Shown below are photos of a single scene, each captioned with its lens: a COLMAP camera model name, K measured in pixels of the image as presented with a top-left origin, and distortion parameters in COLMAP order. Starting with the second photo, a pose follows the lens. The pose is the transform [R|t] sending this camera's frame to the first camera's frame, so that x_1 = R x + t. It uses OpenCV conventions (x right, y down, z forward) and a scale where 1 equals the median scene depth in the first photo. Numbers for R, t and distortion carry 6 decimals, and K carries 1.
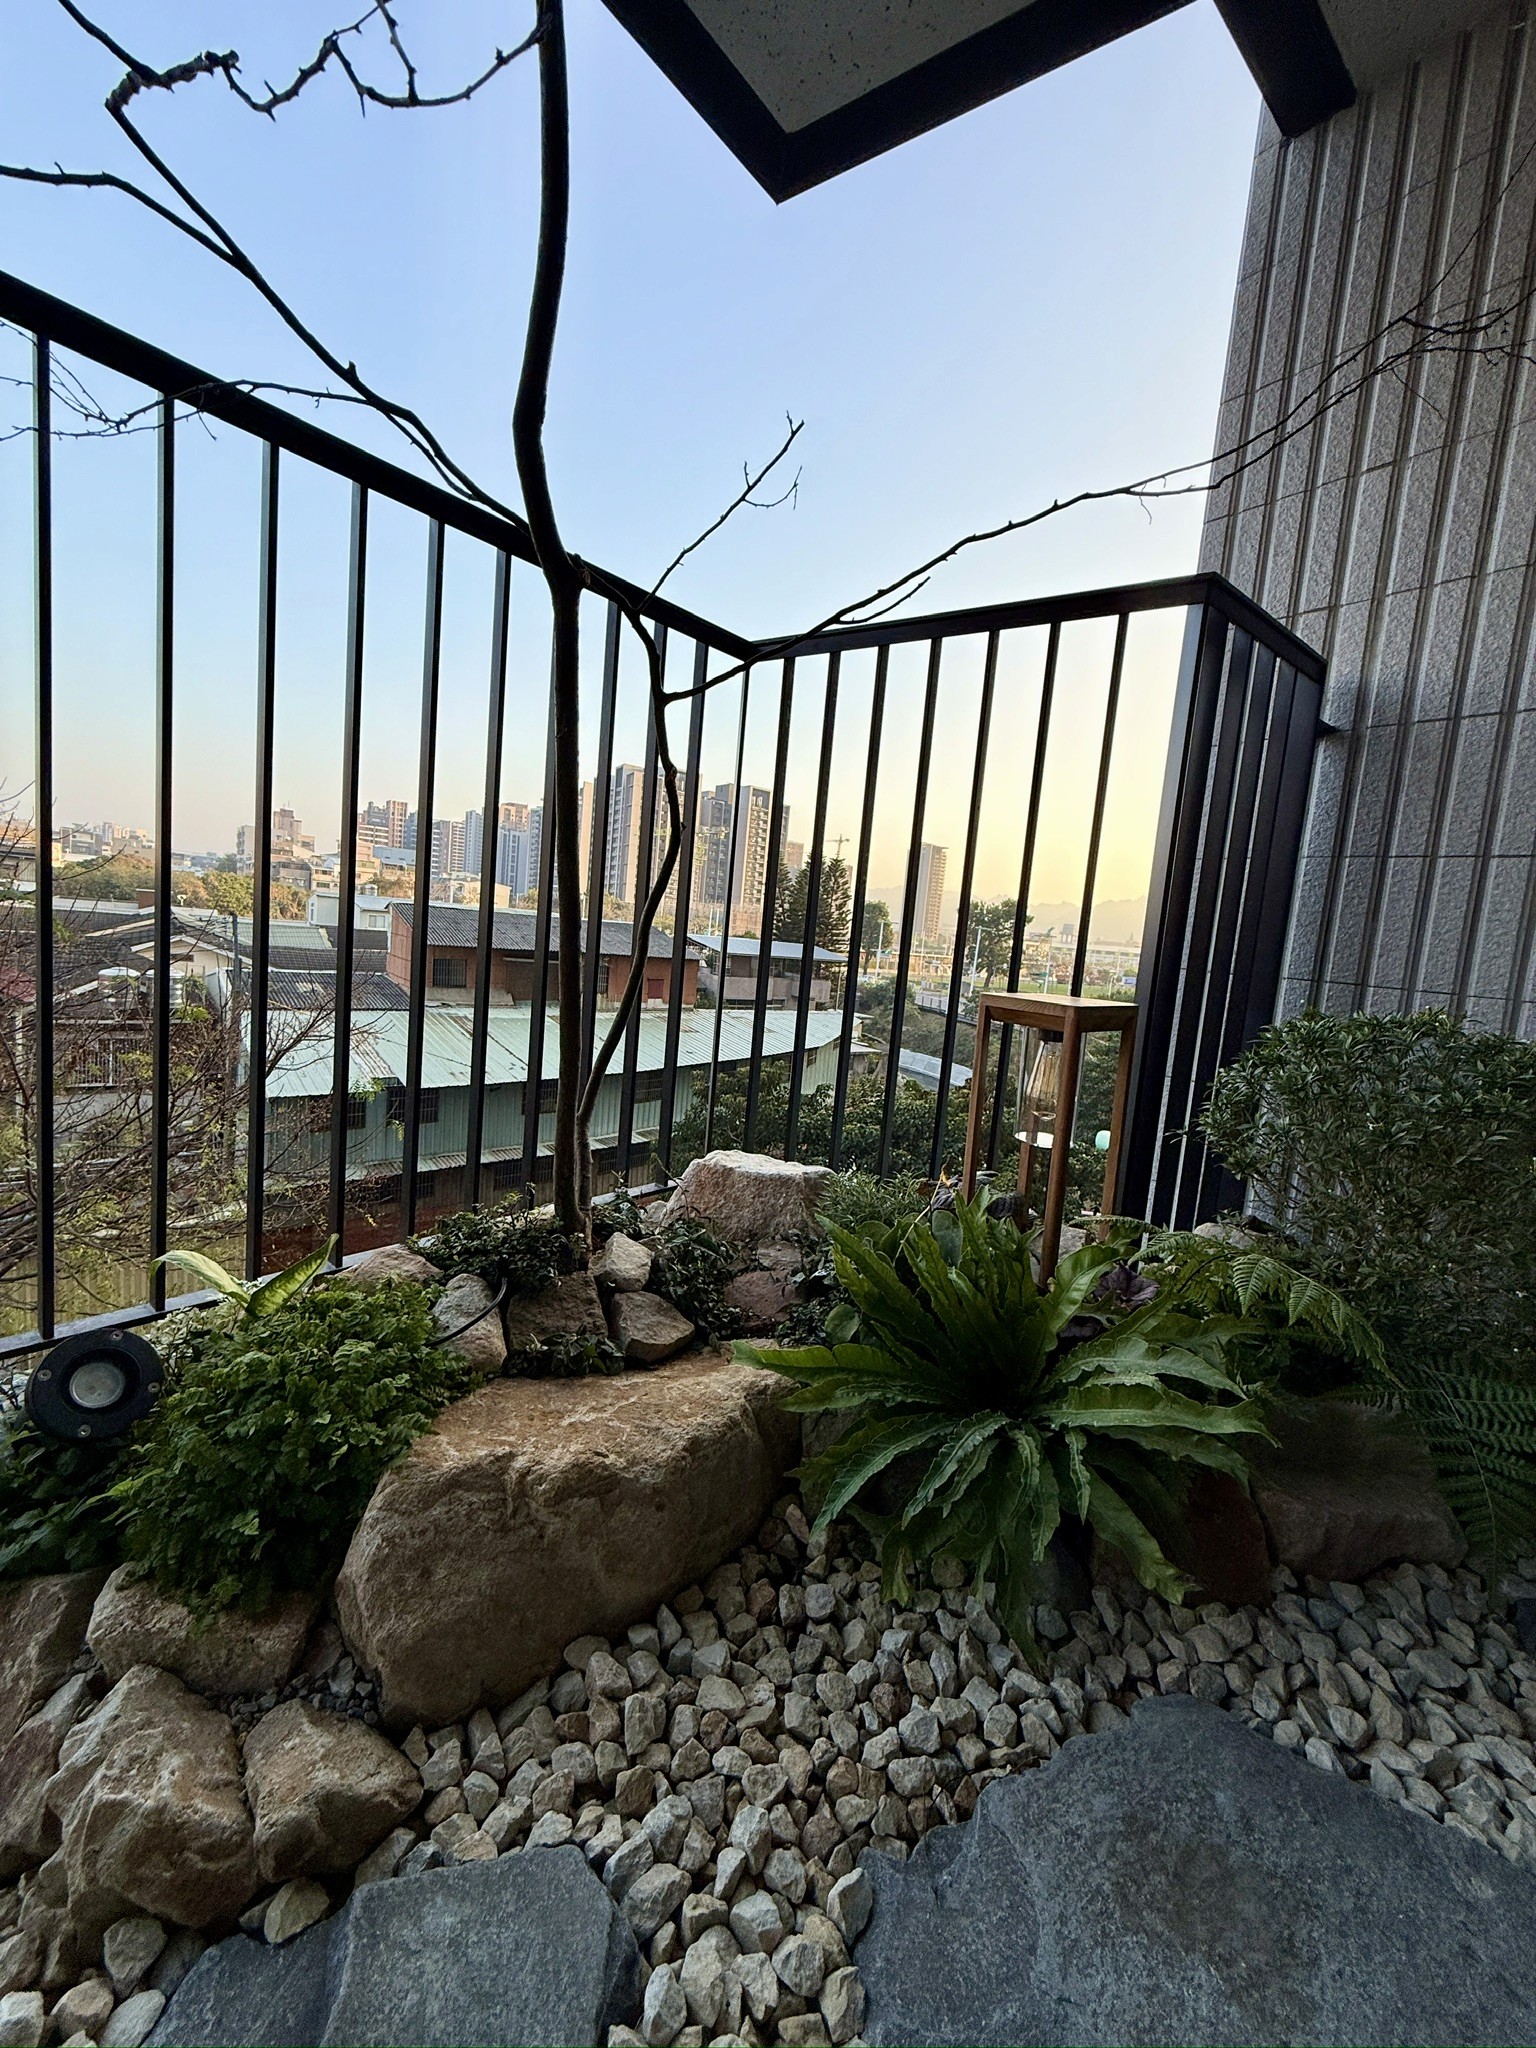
lens RADIAL K [[811.4, 0, 781.9], [0, 811.4, 1014.8], [0, 0, 1]] dist [-0.000583, -0.000119]
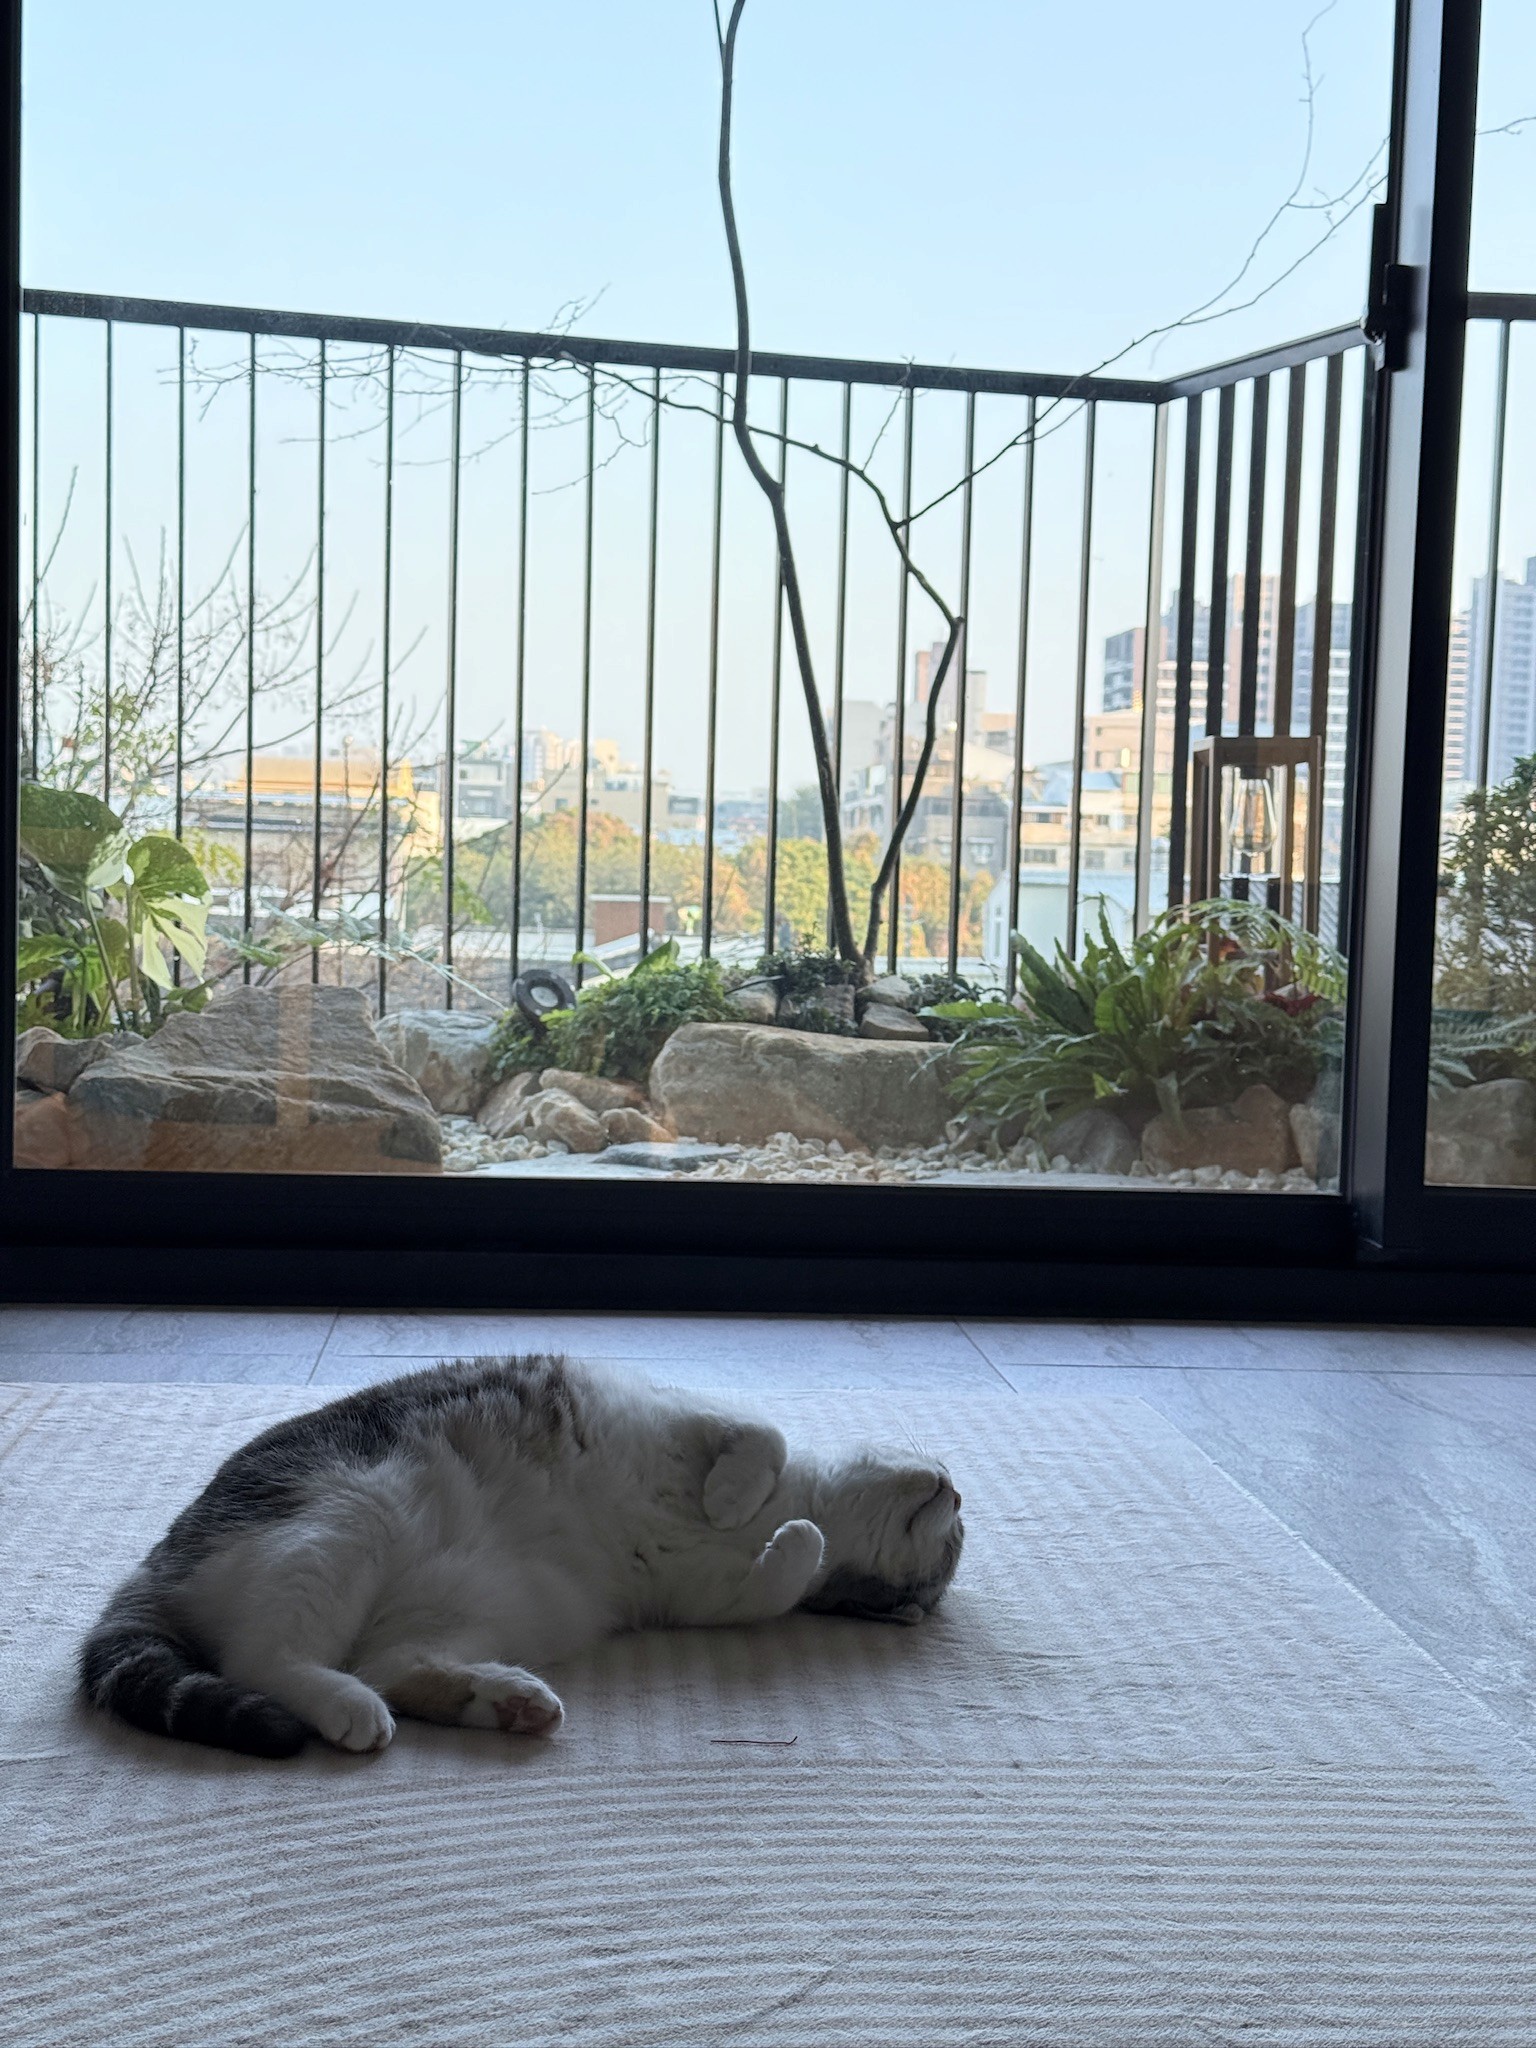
lens RADIAL K [[2818.3, 0, 768.0], [0, 2818.3, 1024.0], [0, 0, 1]] dist [0.014241, 0.012209]
pose [[0.827577, -0.031148, -0.560487, 2.803271], [-0.012465, 0.997194, -0.073822, 0.947810], [0.561213, 0.068080, 0.824867, -3.538019]]
